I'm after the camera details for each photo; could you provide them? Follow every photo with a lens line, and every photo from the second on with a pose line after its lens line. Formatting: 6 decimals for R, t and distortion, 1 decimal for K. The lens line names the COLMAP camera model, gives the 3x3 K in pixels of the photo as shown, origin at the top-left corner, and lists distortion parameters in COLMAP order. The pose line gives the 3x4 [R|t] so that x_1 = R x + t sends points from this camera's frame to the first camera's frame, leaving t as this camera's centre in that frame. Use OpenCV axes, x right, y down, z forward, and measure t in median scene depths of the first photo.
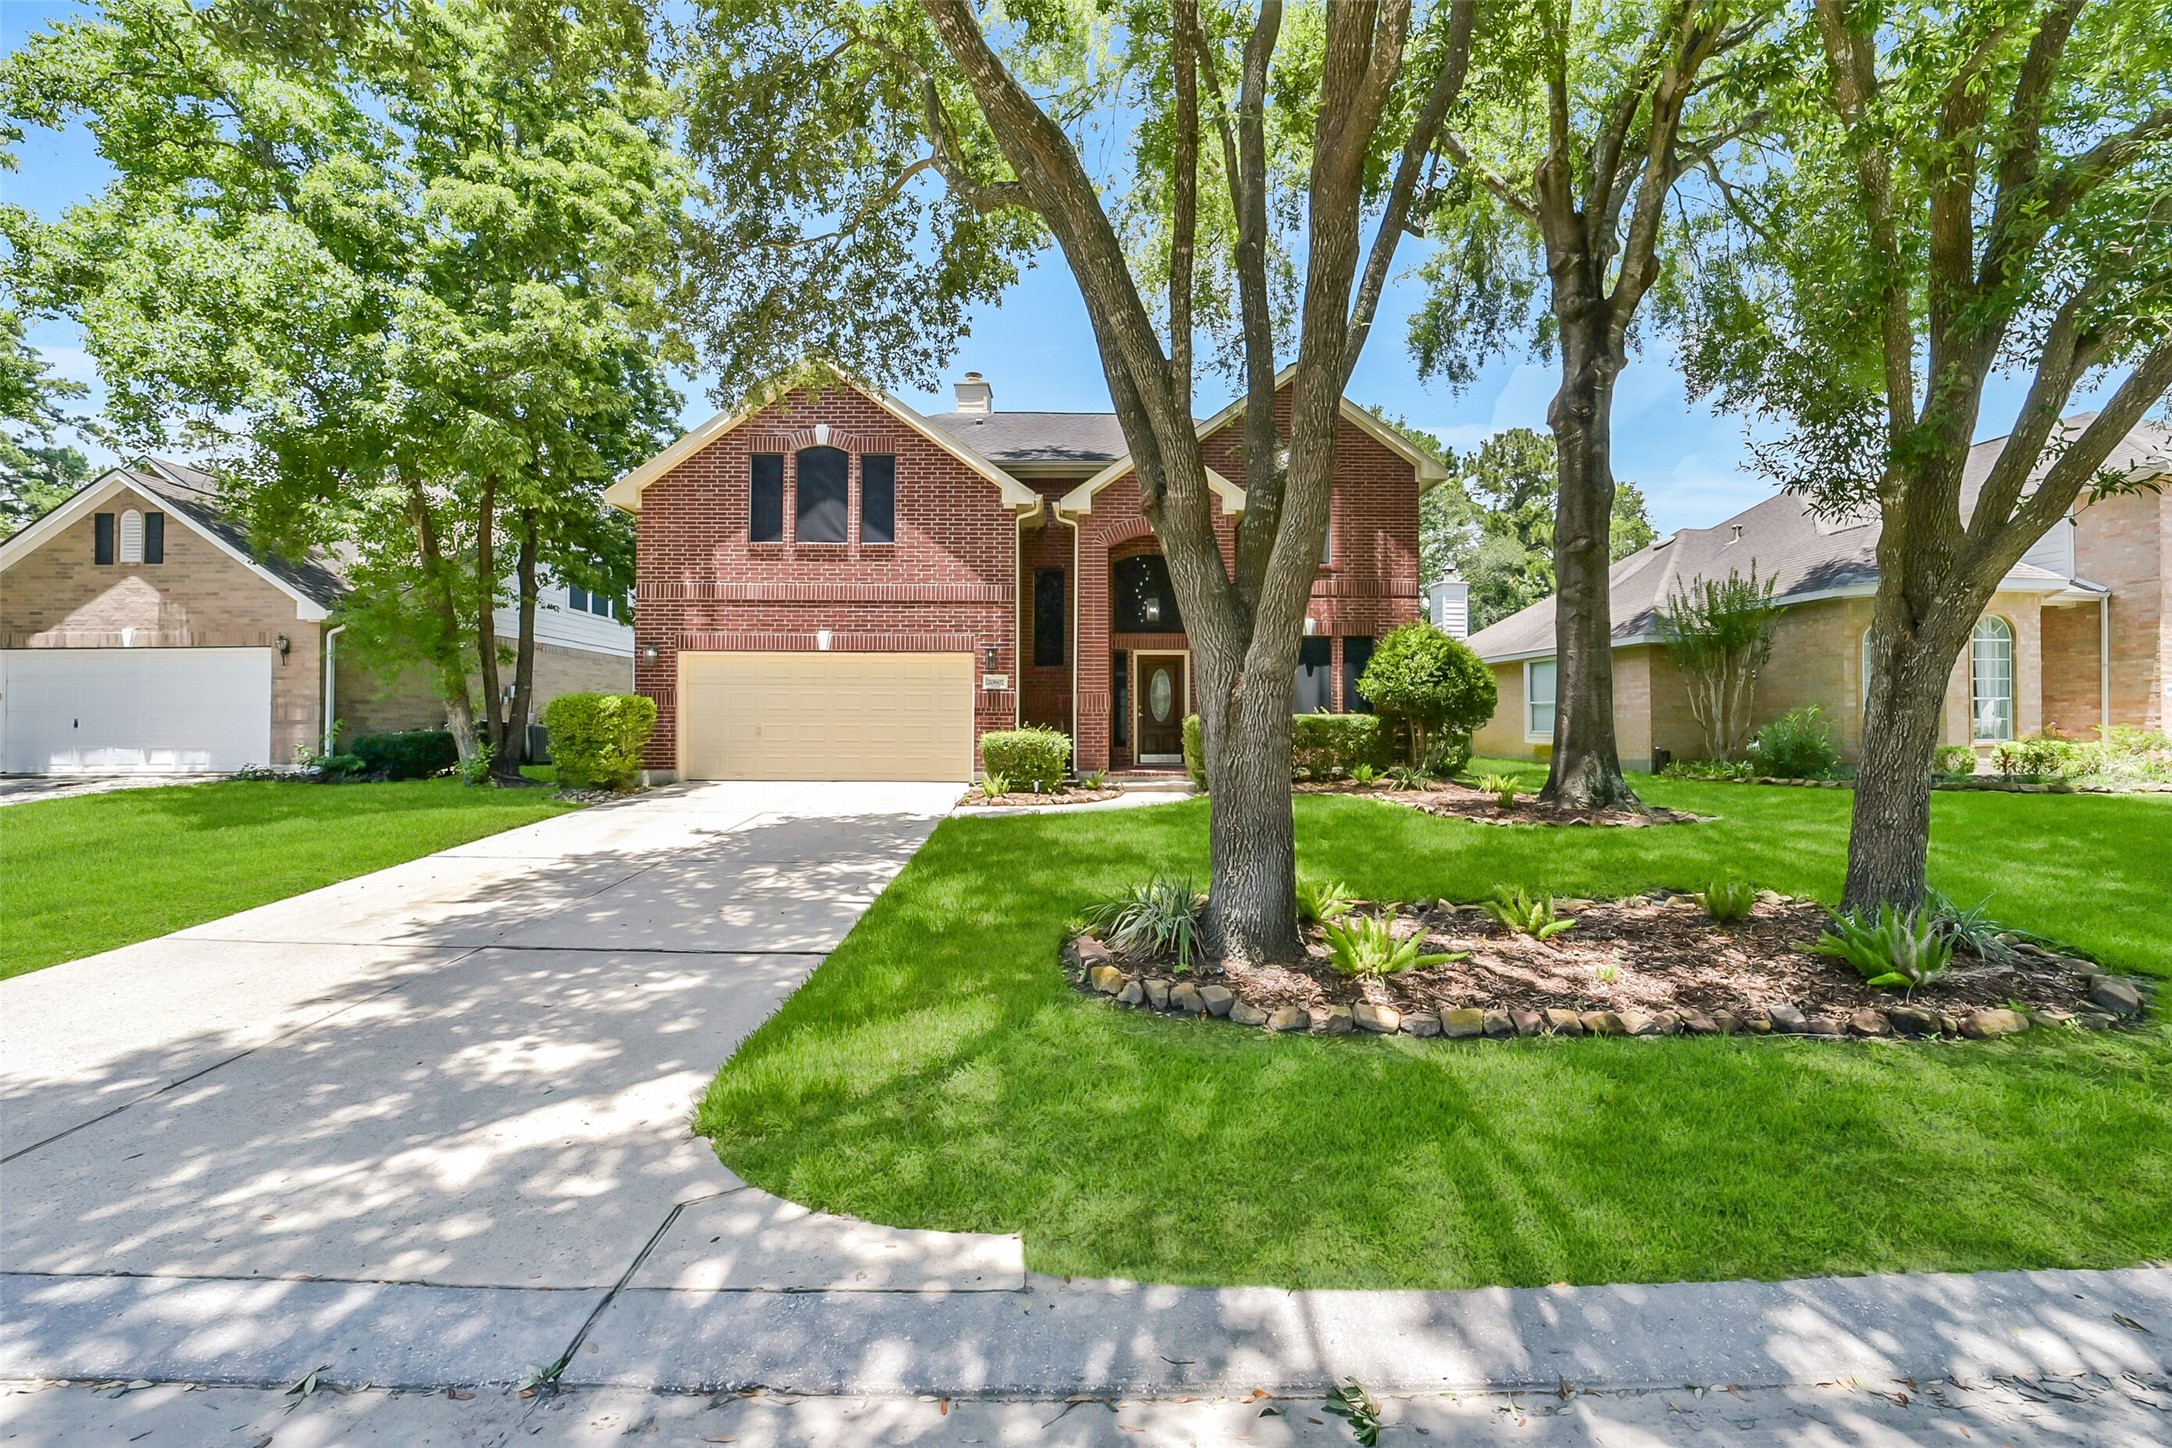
lens RADIAL K [[856.3, 0, 1086.0], [0, 856.3, 724.0], [0, 0, 1]] dist [-0.036437, 0.008465]
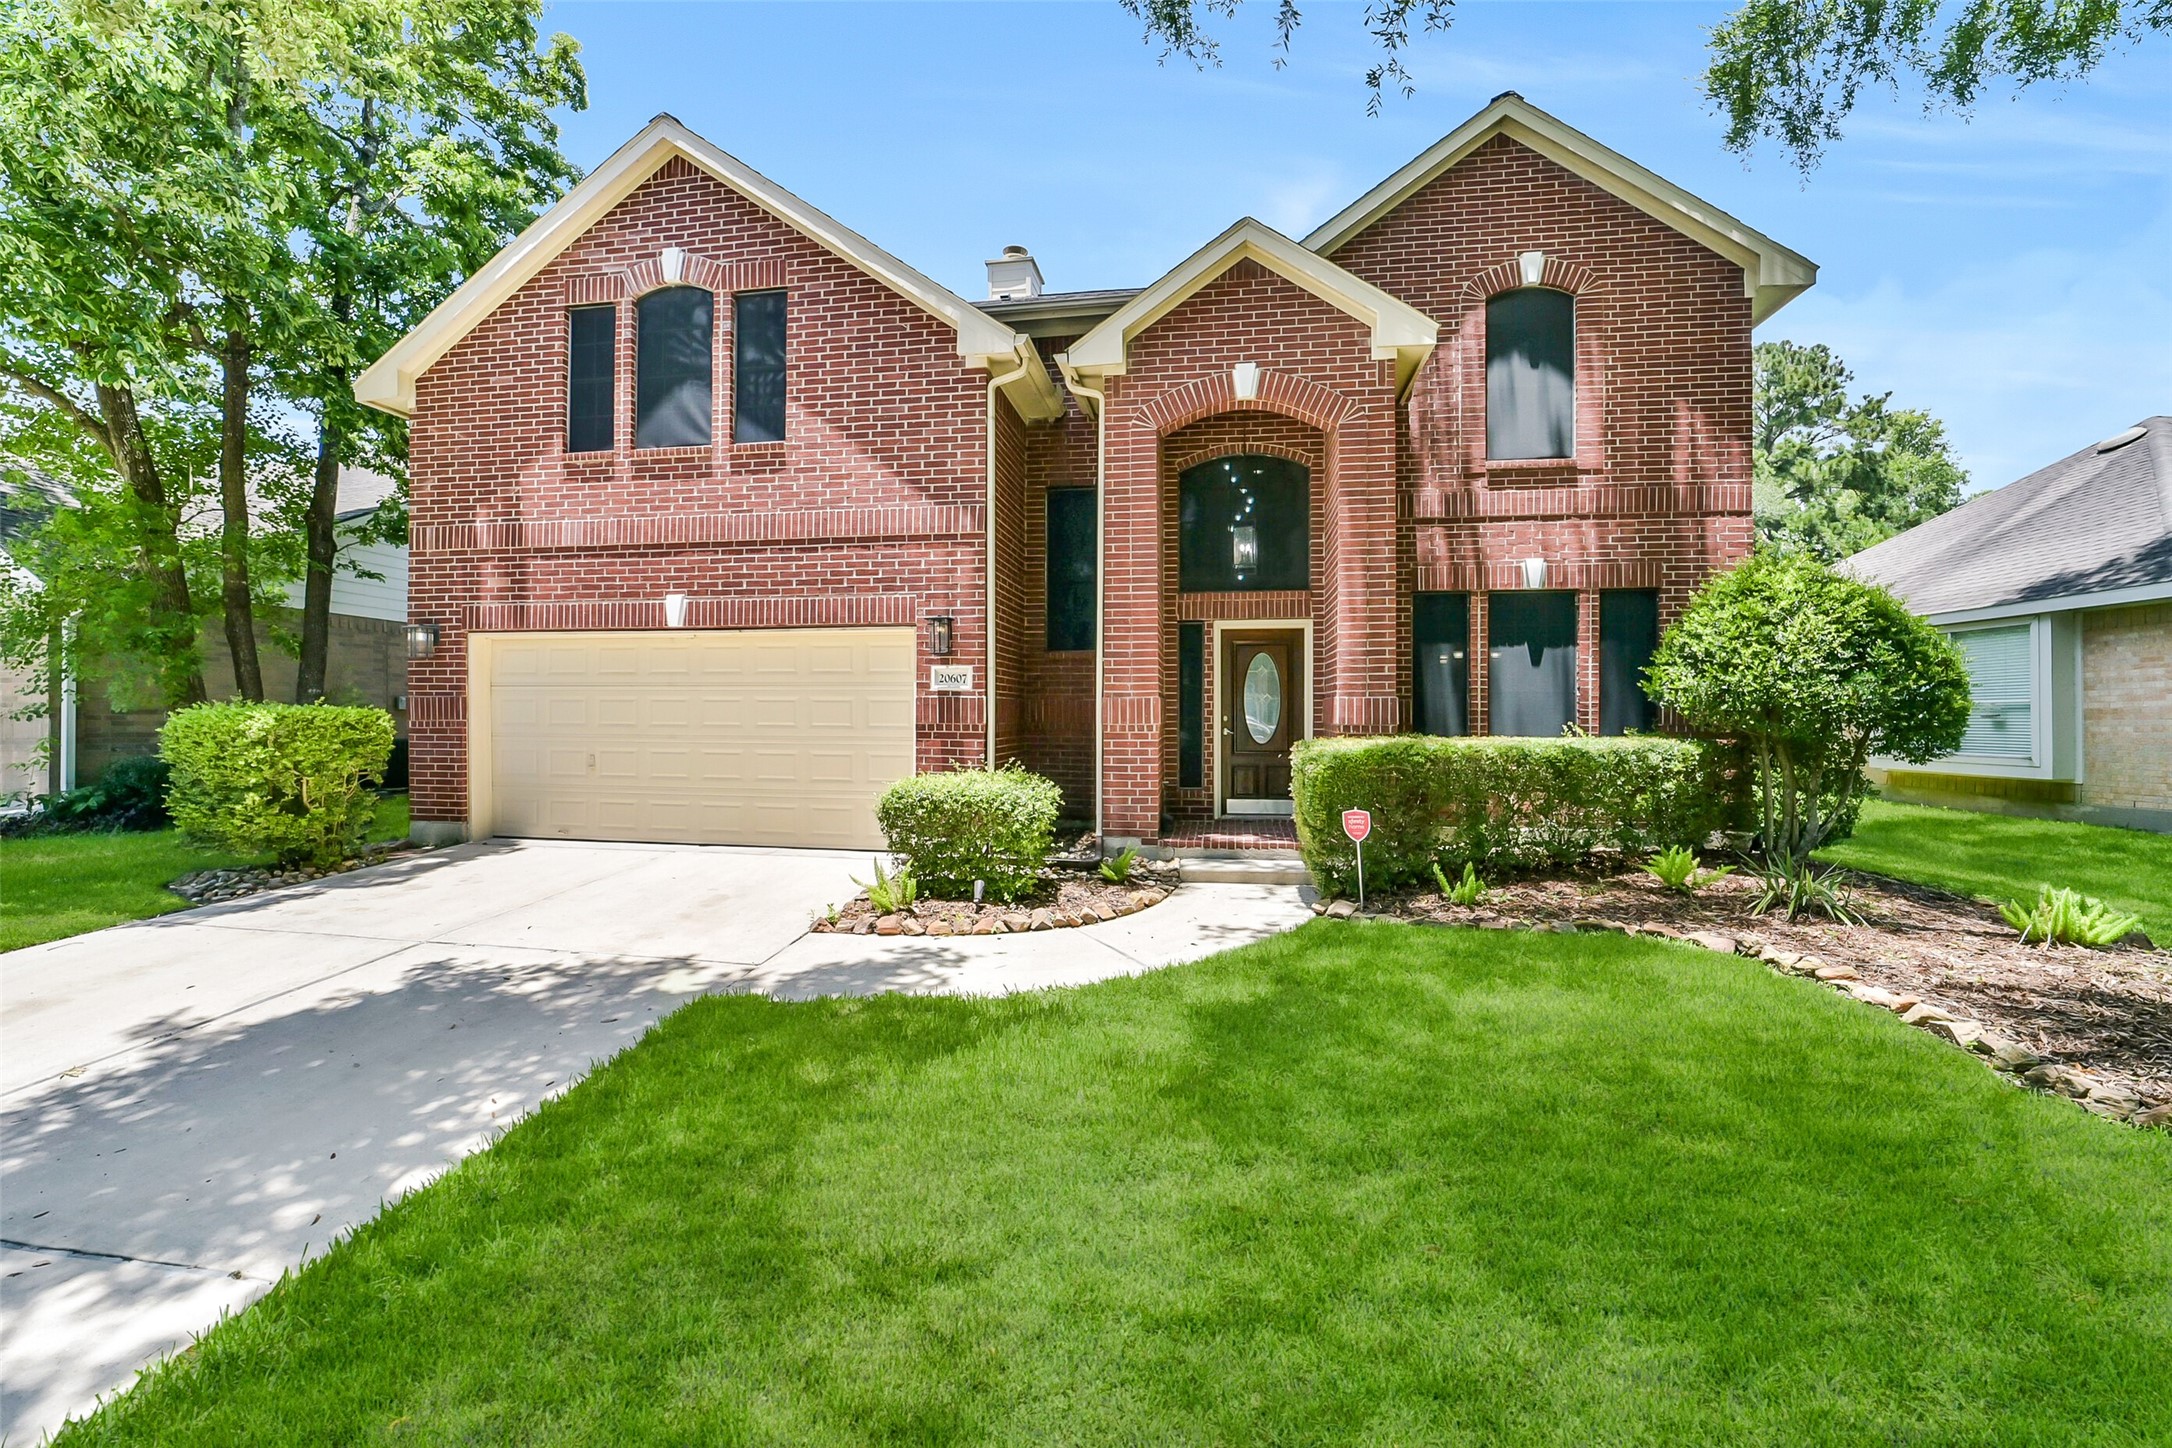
lens RADIAL K [[860.9, 0, 1090.0], [0, 860.9, 725.8], [0, 0, 1]] dist [-0.038333, 0.009393]
pose [[0.986321, 0.001856, -0.164825, 0.076806], [-0.000054, 0.999940, 0.010940, -0.024106], [0.164835, -0.010782, 0.986262, 0.459023]]
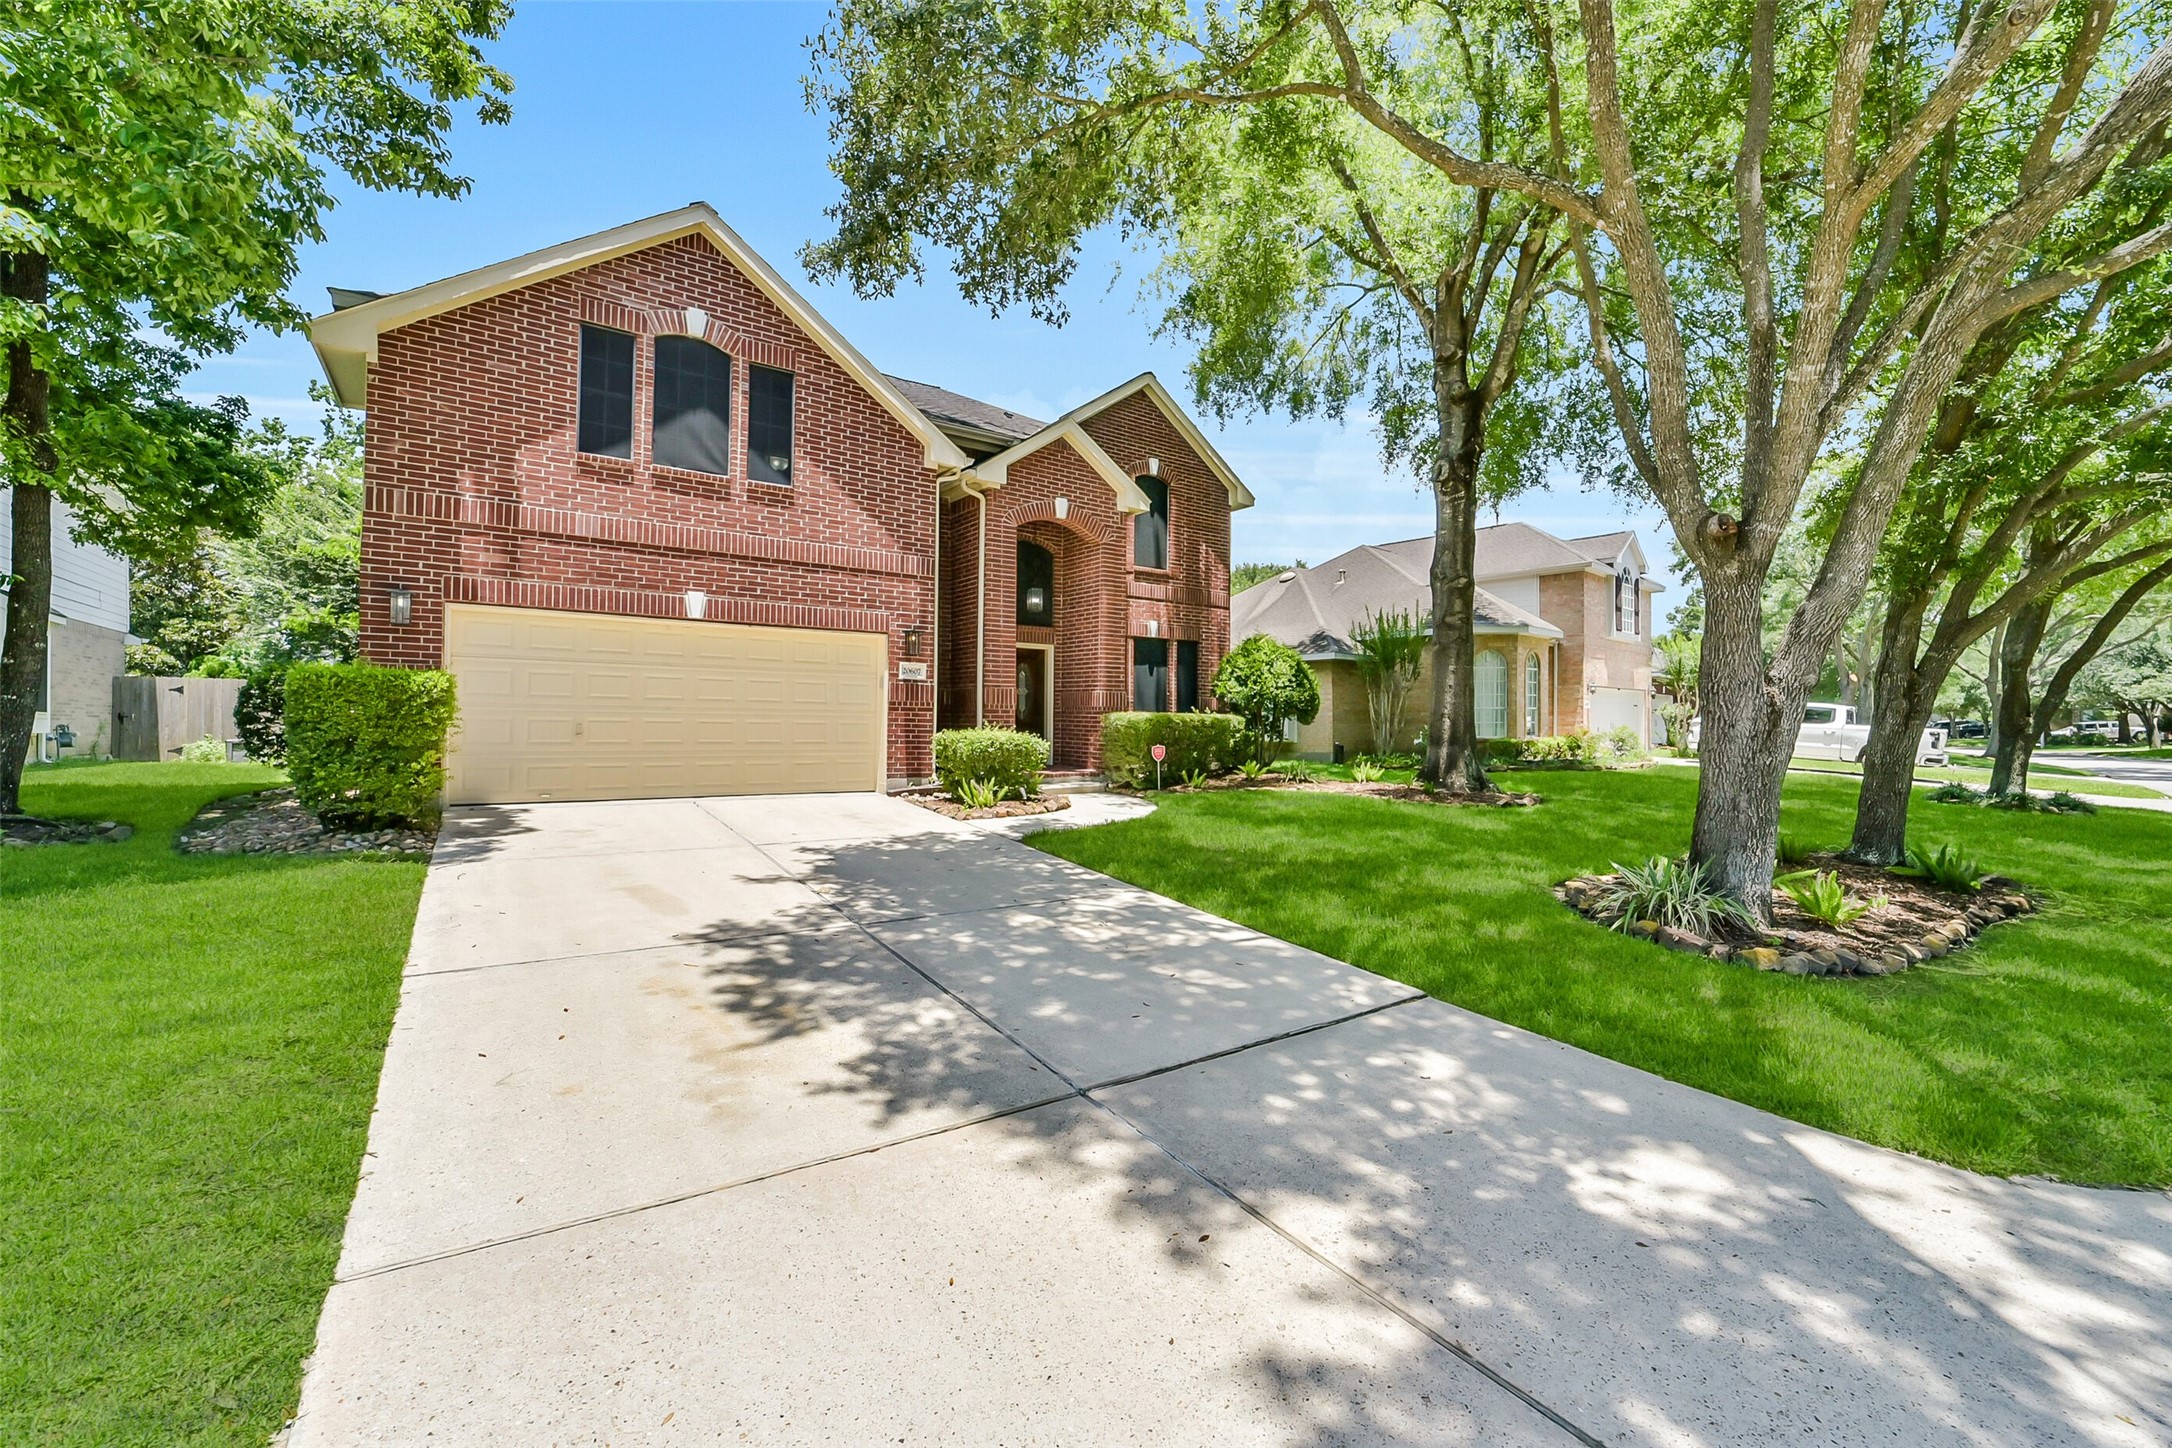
lens RADIAL K [[860.9, 0, 1090.0], [0, 860.9, 725.8], [0, 0, 1]] dist [-0.038333, 0.009393]
pose [[0.820360, 0.003883, 0.571834, -0.447161], [-0.008576, 0.999948, 0.005514, -0.001265], [-0.571783, -0.009428, 0.820351, 0.205916]]
